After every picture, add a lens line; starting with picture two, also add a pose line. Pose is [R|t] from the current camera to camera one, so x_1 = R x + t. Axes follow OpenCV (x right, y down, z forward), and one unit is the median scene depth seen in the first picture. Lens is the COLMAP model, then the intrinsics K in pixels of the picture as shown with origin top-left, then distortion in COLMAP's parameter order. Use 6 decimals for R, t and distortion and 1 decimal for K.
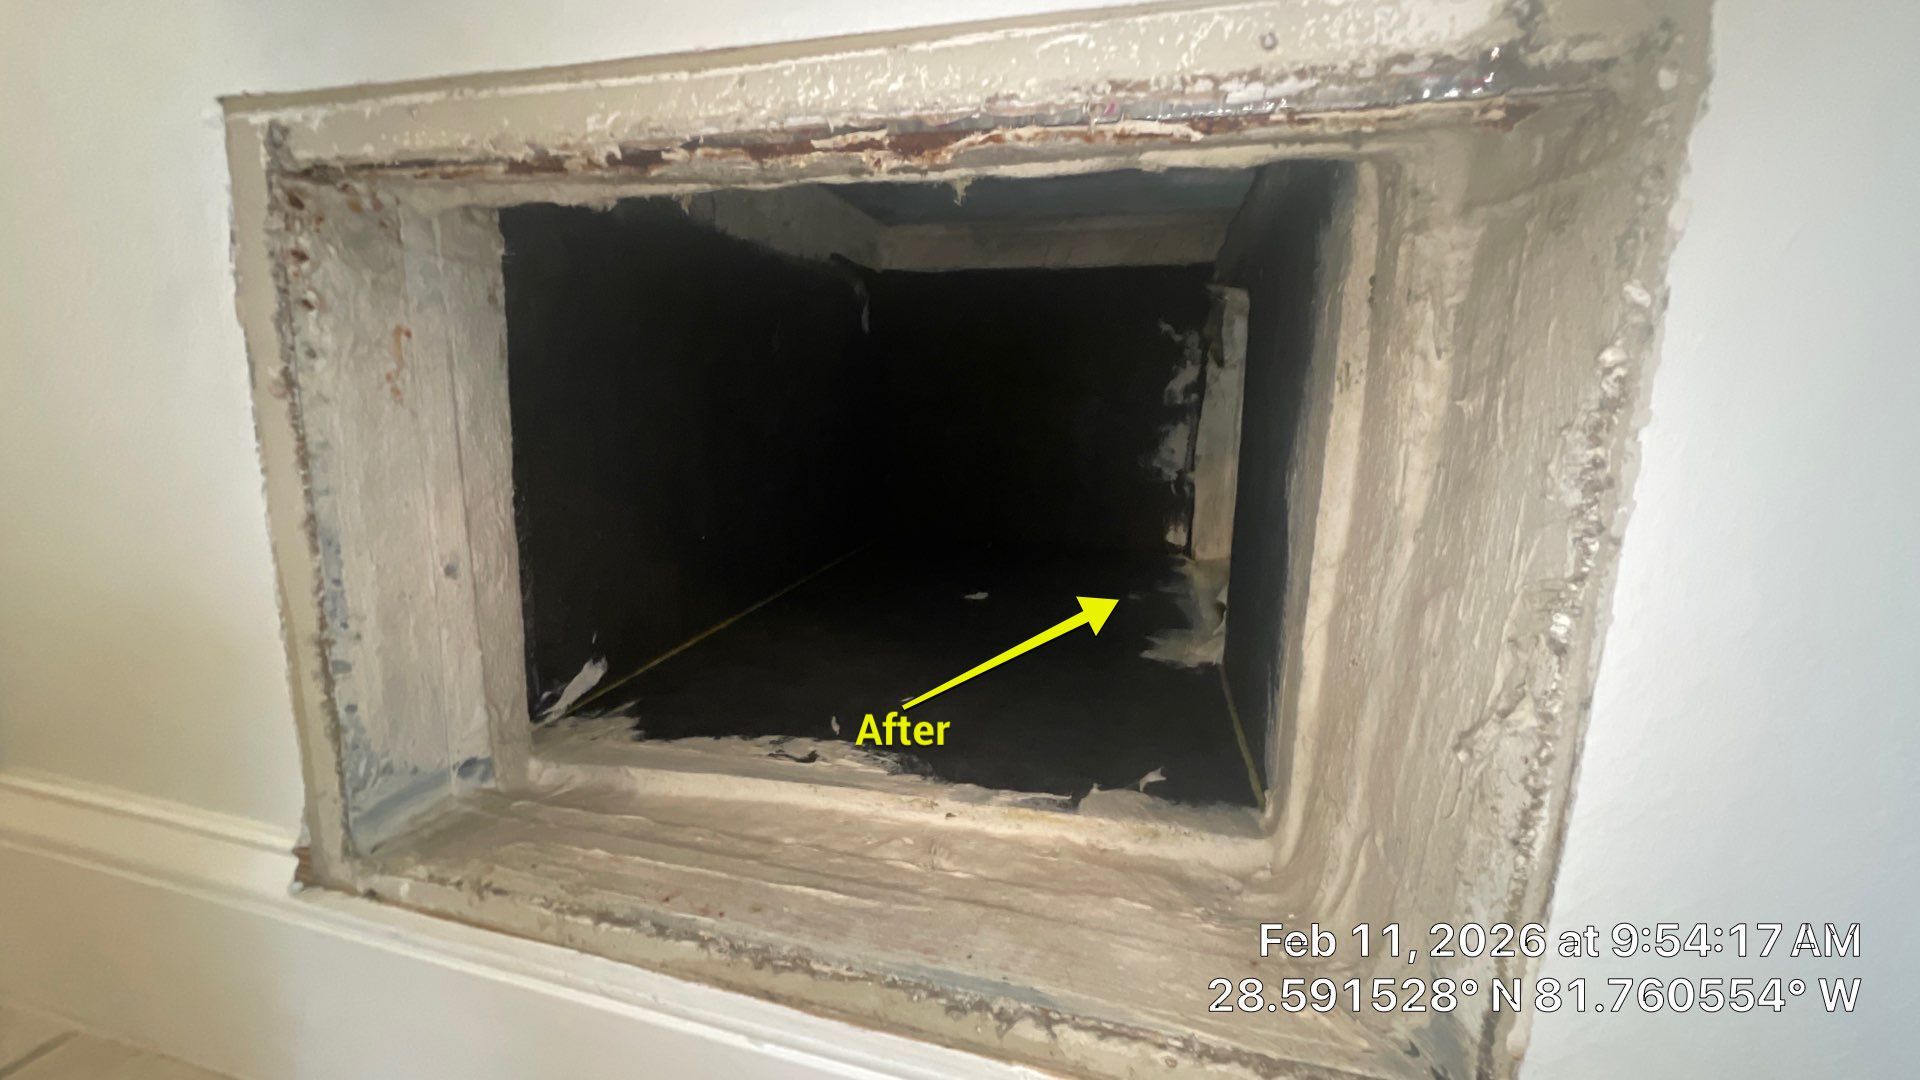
lens RADIAL K [[771.5, 0, 961.2], [0, 771.5, 535.2], [0, 0, 1]] dist [-0.004563, 0.000305]
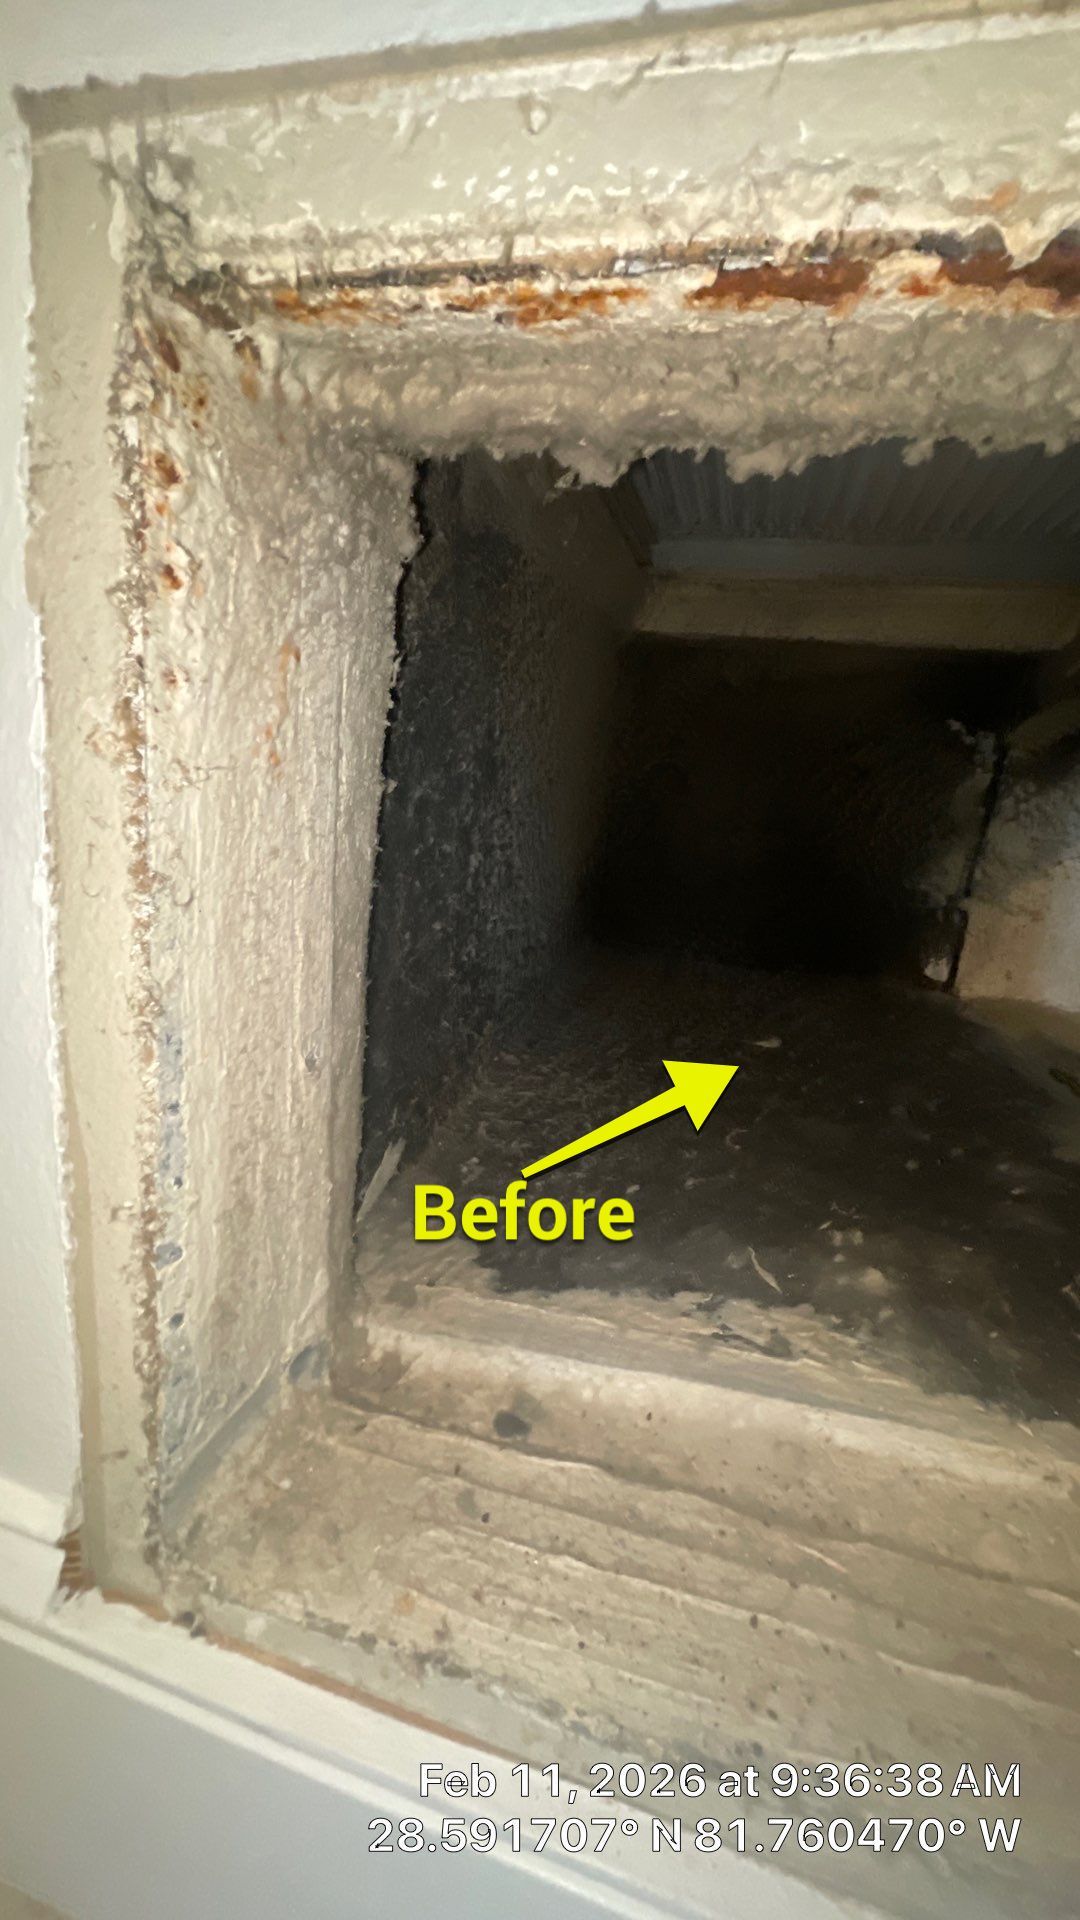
lens RADIAL K [[771.5, 0, 542.9], [0, 771.5, 960.5], [0, 0, 1]] dist [-0.004563, 0.000305]
pose [[0.997612, 0.066379, 0.019075, -0.500642], [-0.067341, 0.996199, 0.055256, -0.079697], [-0.015335, -0.056408, 0.998290, 0.403068]]
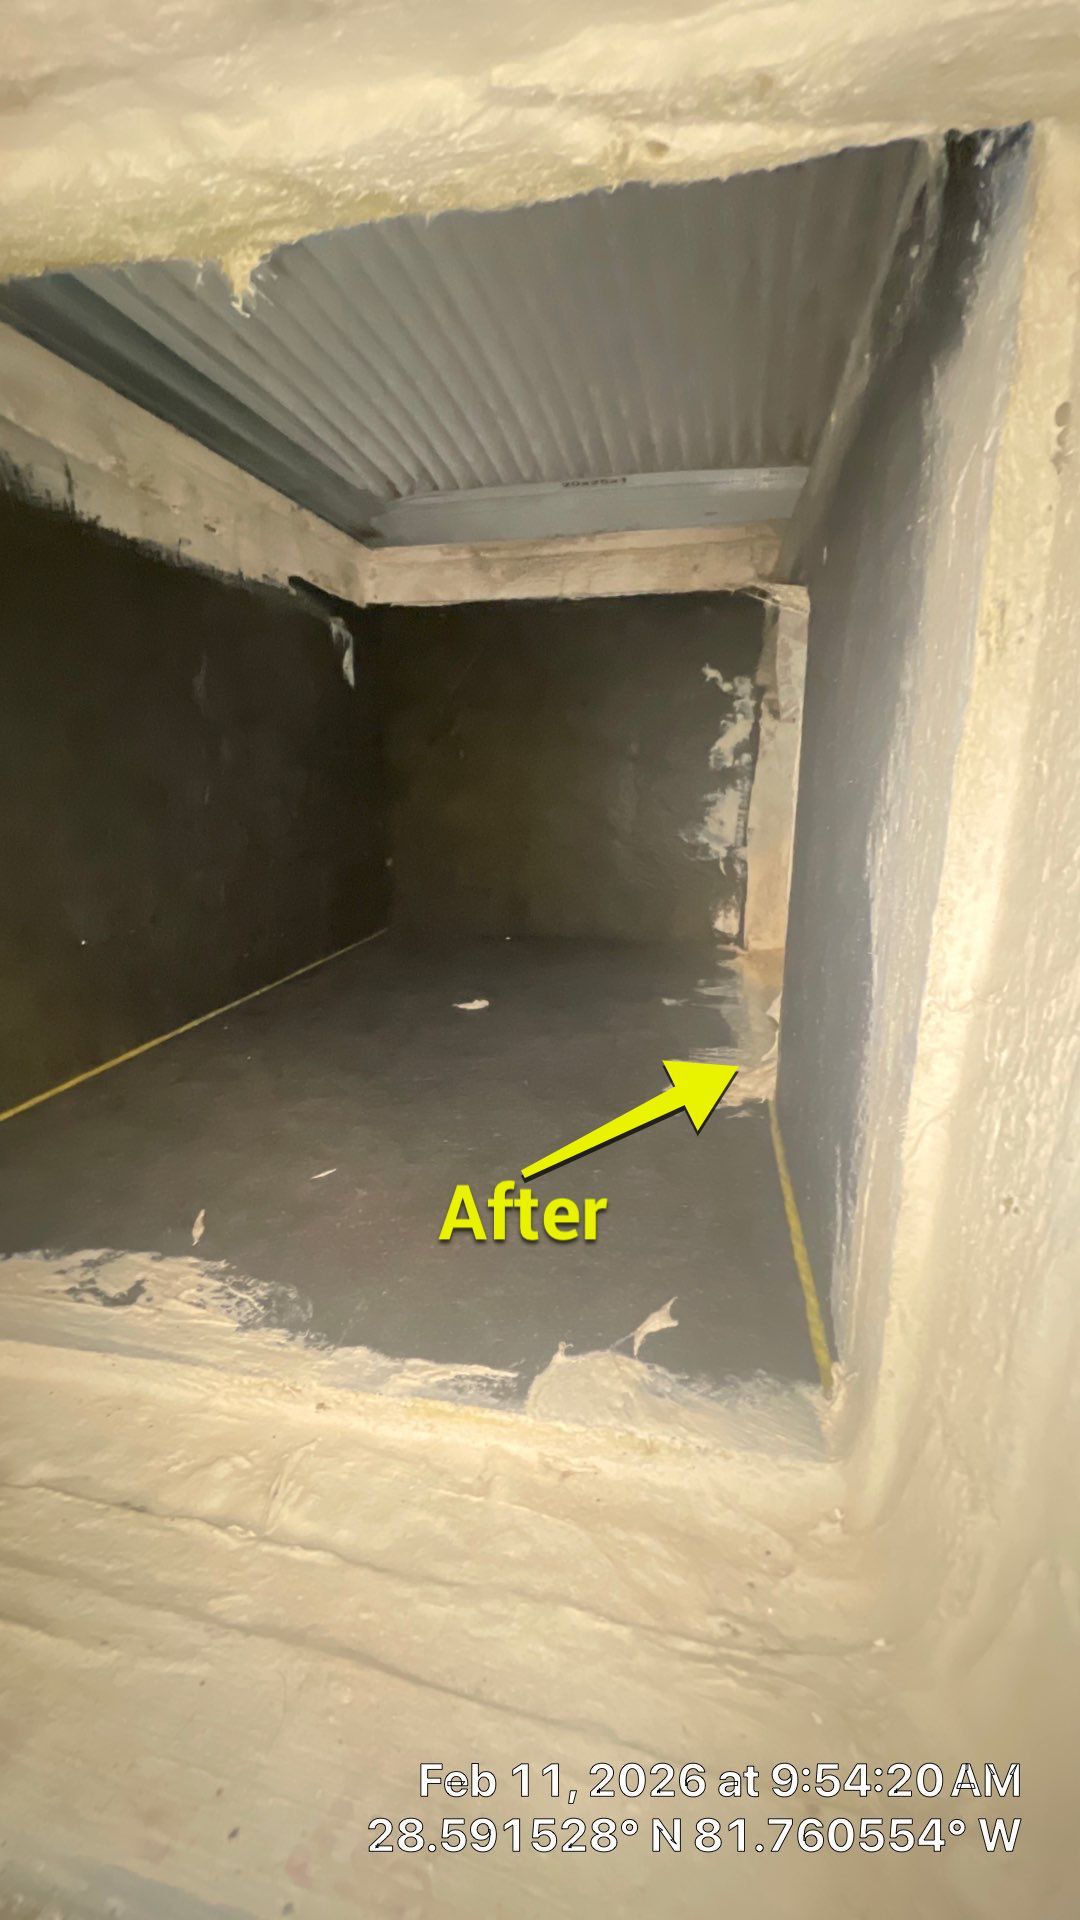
lens RADIAL K [[771.5, 0, 545.8], [0, 771.5, 956.4], [0, 0, 1]] dist [-0.004563, 0.000305]
pose [[0.999541, -0.018173, 0.024251, 0.160743], [0.016947, 0.998614, 0.049829, -0.022538], [-0.025123, -0.049396, 0.998463, 0.418280]]
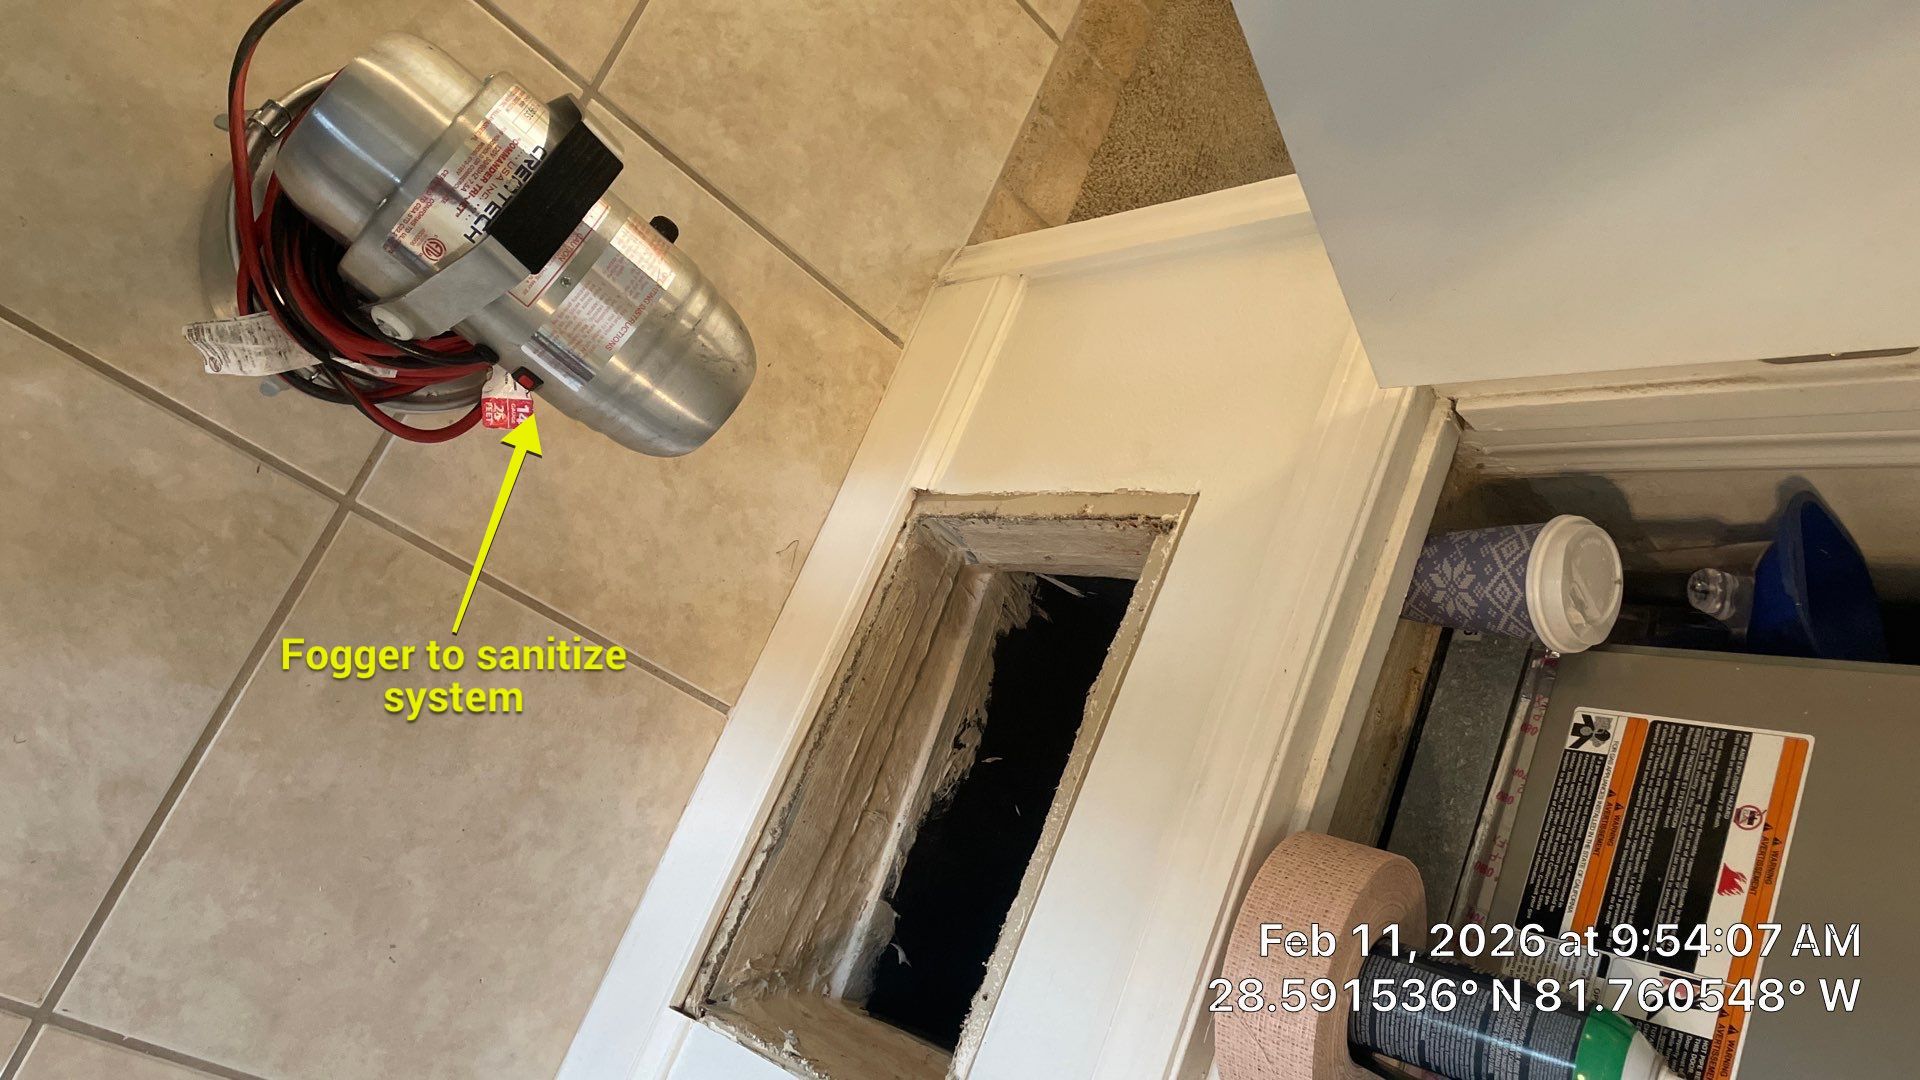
lens RADIAL K [[1478.0, 0, 970.8], [0, 1478.0, 519.7], [0, 0, 1]] dist [0.064588, -0.004258]
pose [[-0.176217, 0.968119, -0.178027, -0.120110], [-0.769249, -0.022596, 0.638549, -1.954715], [0.614168, 0.249470, 0.748707, -1.637204]]
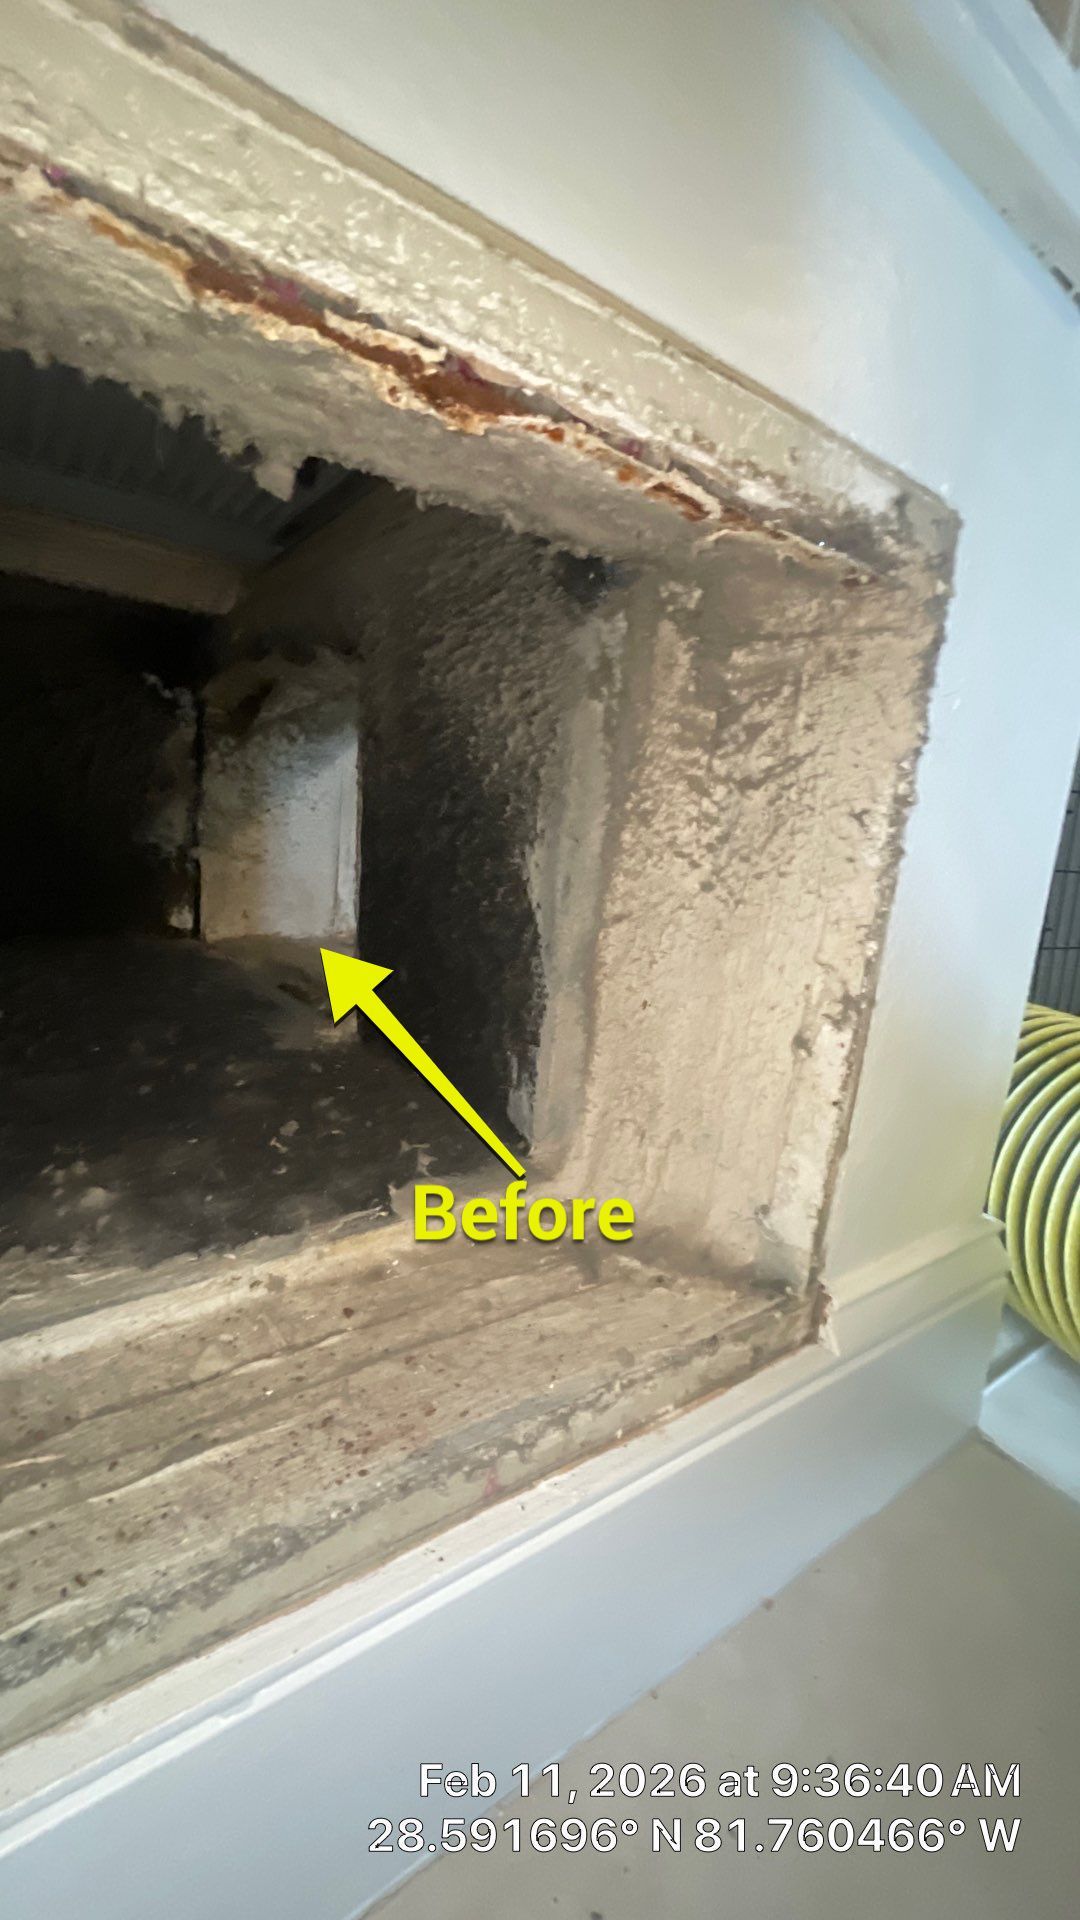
lens RADIAL K [[771.5, 0, 542.3], [0, 771.5, 959.8], [0, 0, 1]] dist [-0.004563, 0.000305]
pose [[0.633575, -0.102390, 0.766877, -0.410333], [0.057471, 0.994694, 0.085326, -0.013168], [-0.771544, -0.009987, 0.636097, 0.295920]]
